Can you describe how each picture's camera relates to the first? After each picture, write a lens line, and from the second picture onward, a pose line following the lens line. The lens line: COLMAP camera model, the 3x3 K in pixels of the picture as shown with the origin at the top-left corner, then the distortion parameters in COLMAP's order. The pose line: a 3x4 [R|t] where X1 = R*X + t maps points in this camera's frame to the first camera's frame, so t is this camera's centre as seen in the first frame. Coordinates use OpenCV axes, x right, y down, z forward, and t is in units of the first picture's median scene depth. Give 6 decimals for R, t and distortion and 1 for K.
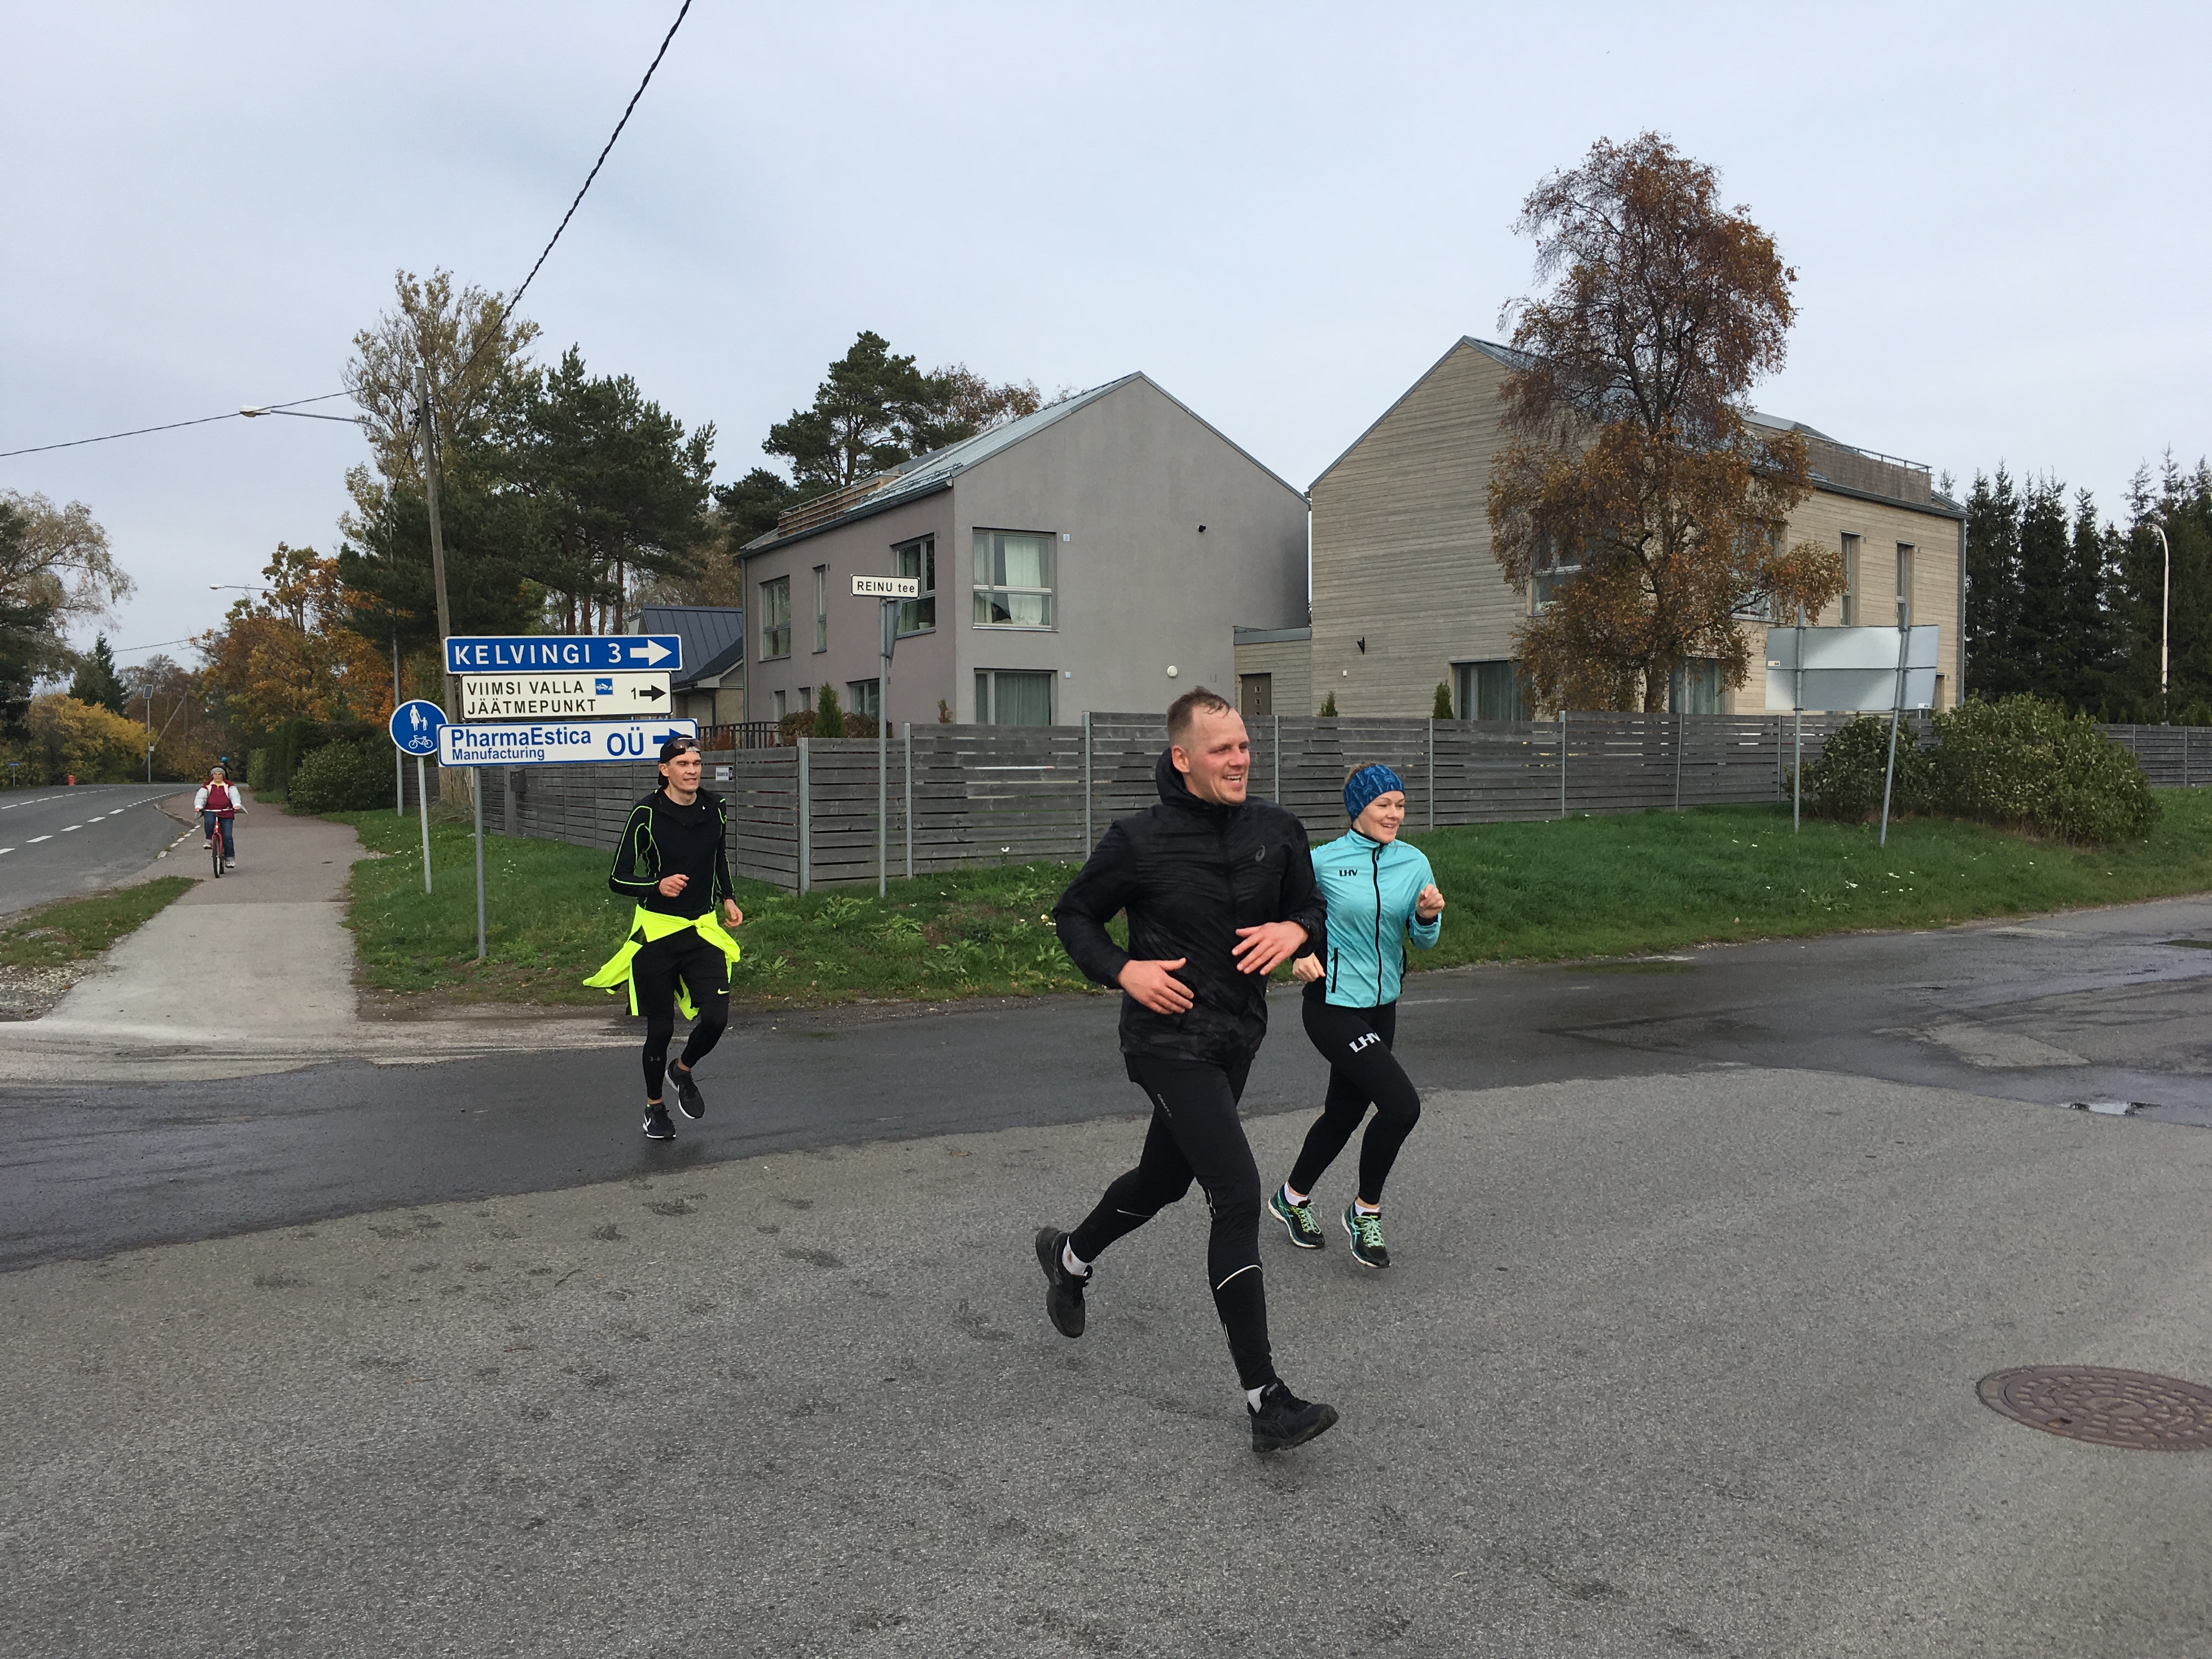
lens RADIAL K [[1848.3, 0, 1101.5], [0, 1848.3, 820.4], [0, 0, 1]] dist [0.072735, -0.107225]
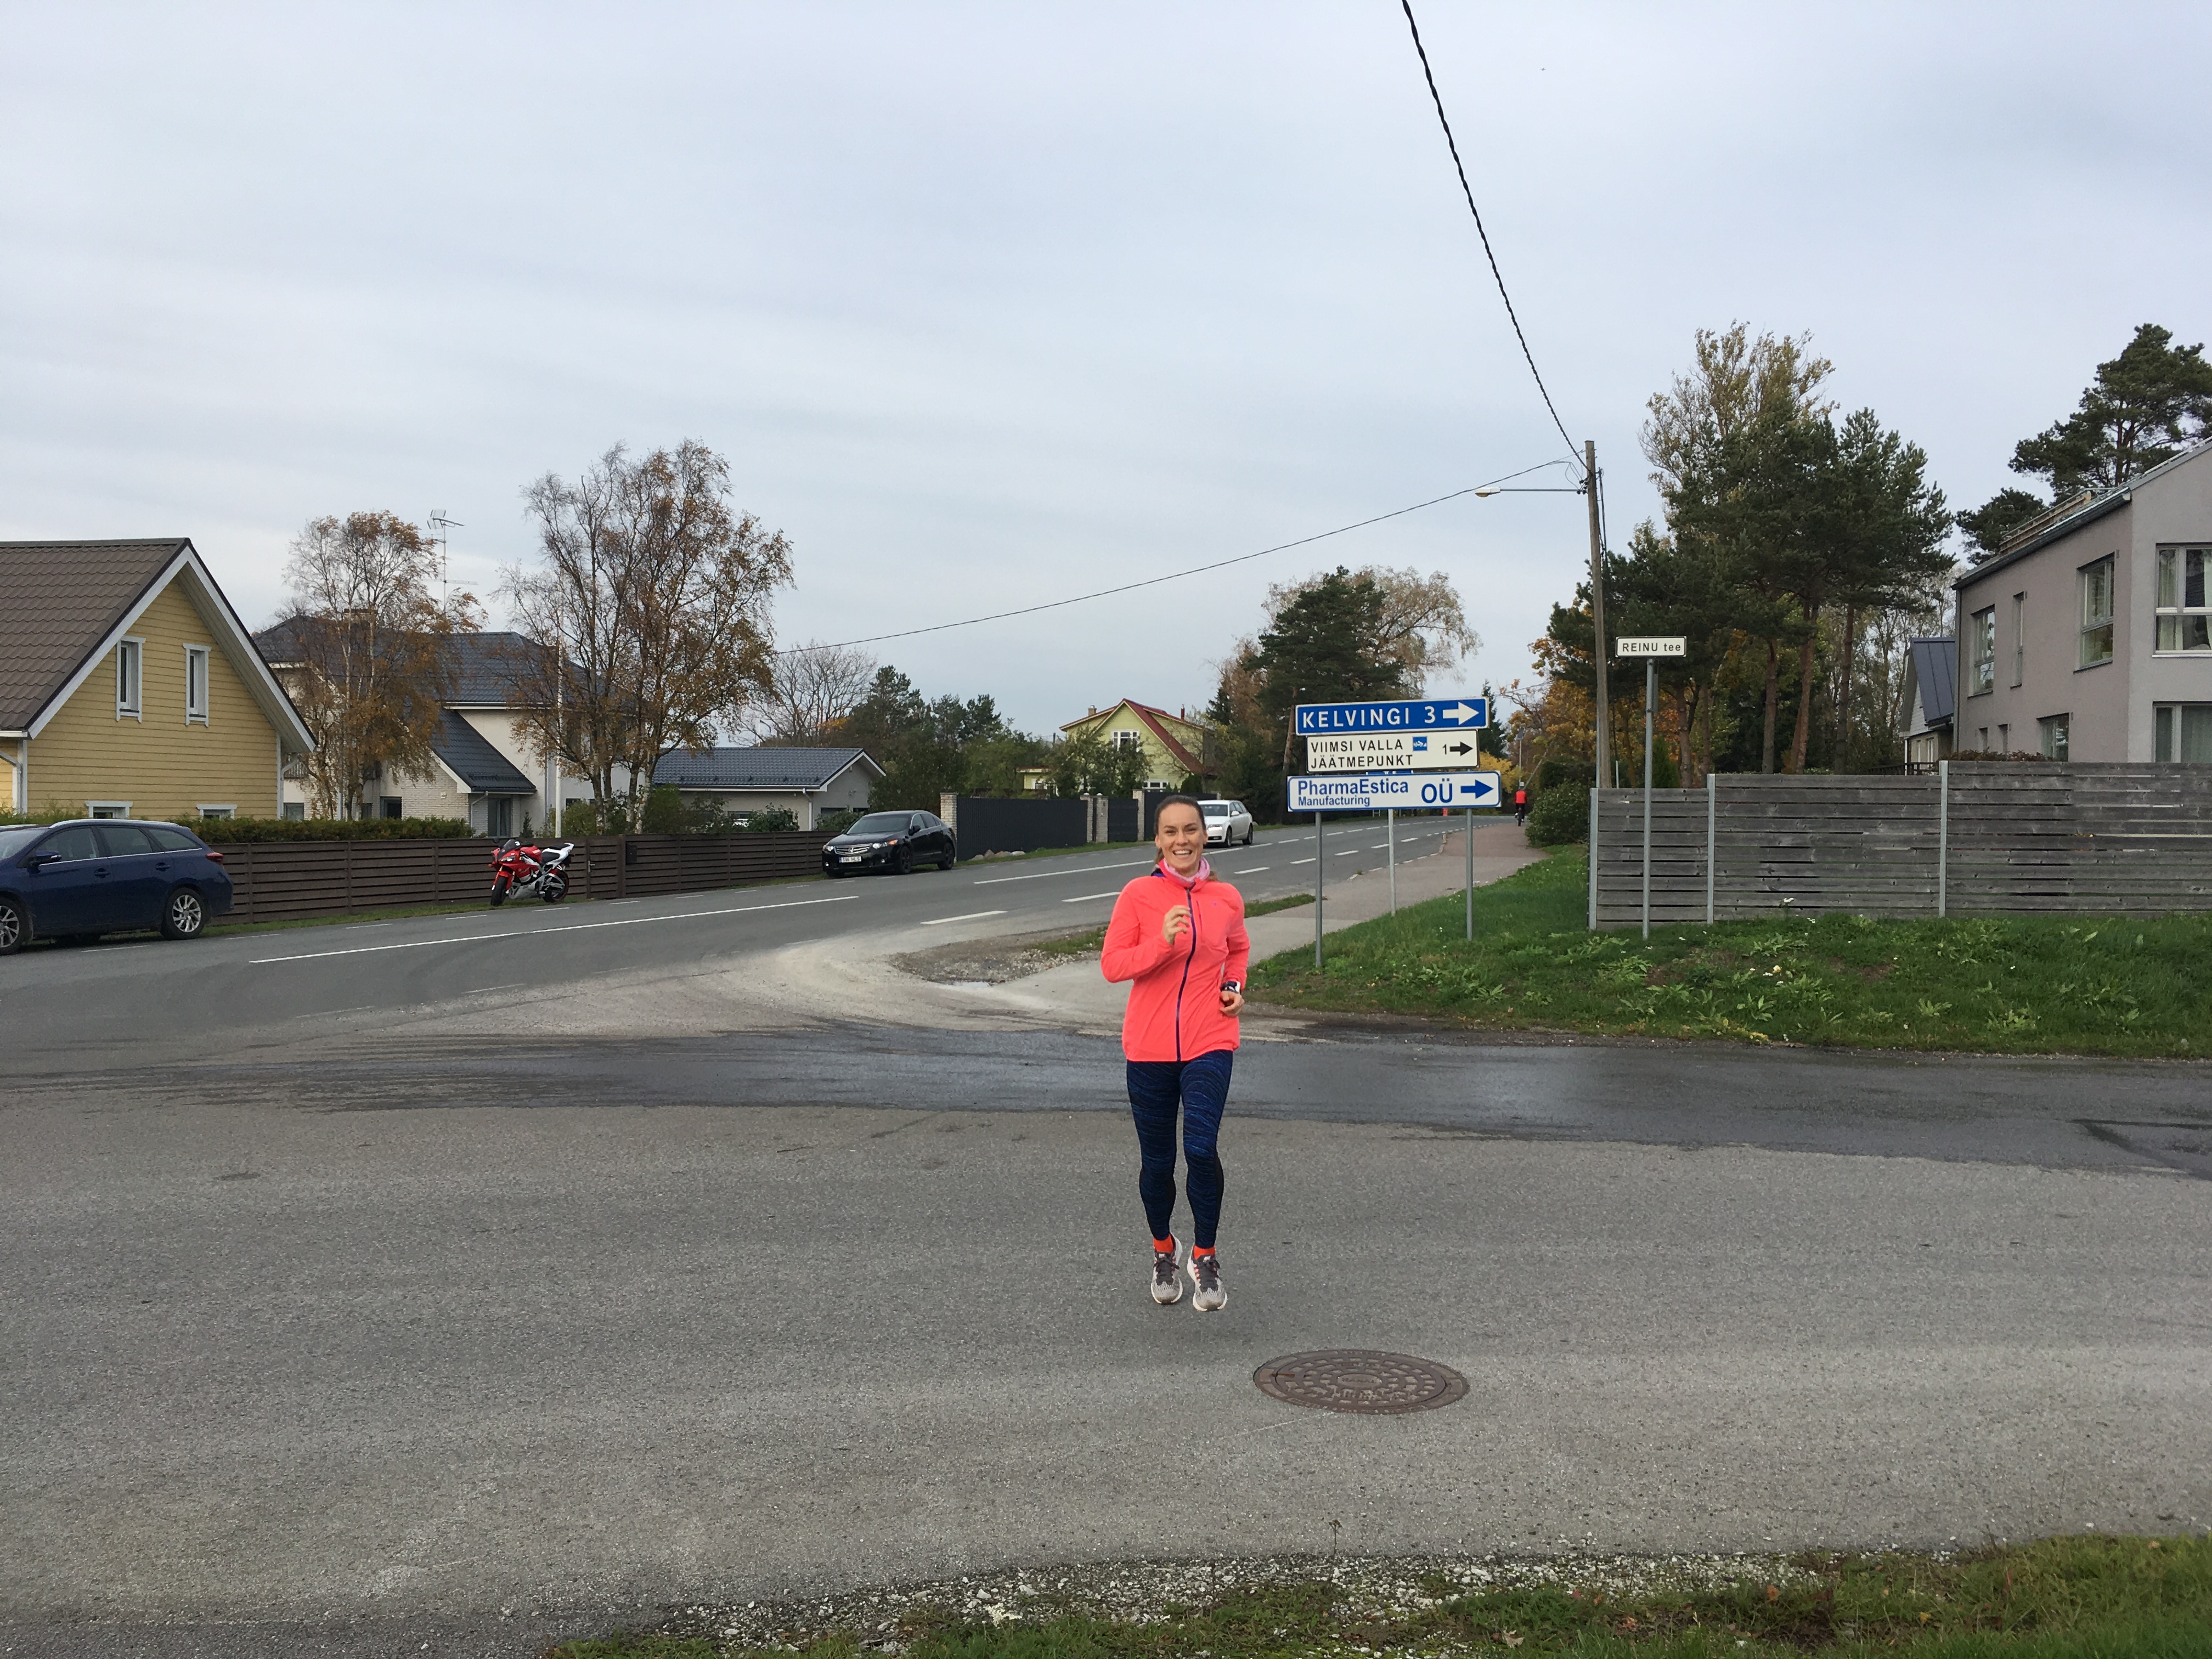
lens RADIAL K [[1848.3, 0, 1133.5], [0, 1848.3, 836.6], [0, 0, 1]] dist [0.072735, -0.107225]
pose [[0.764844, 0.023446, -0.643789, 0.193426], [-0.029718, 0.999558, 0.001096, -0.005416], [0.643530, 0.018295, 0.765202, -0.002231]]
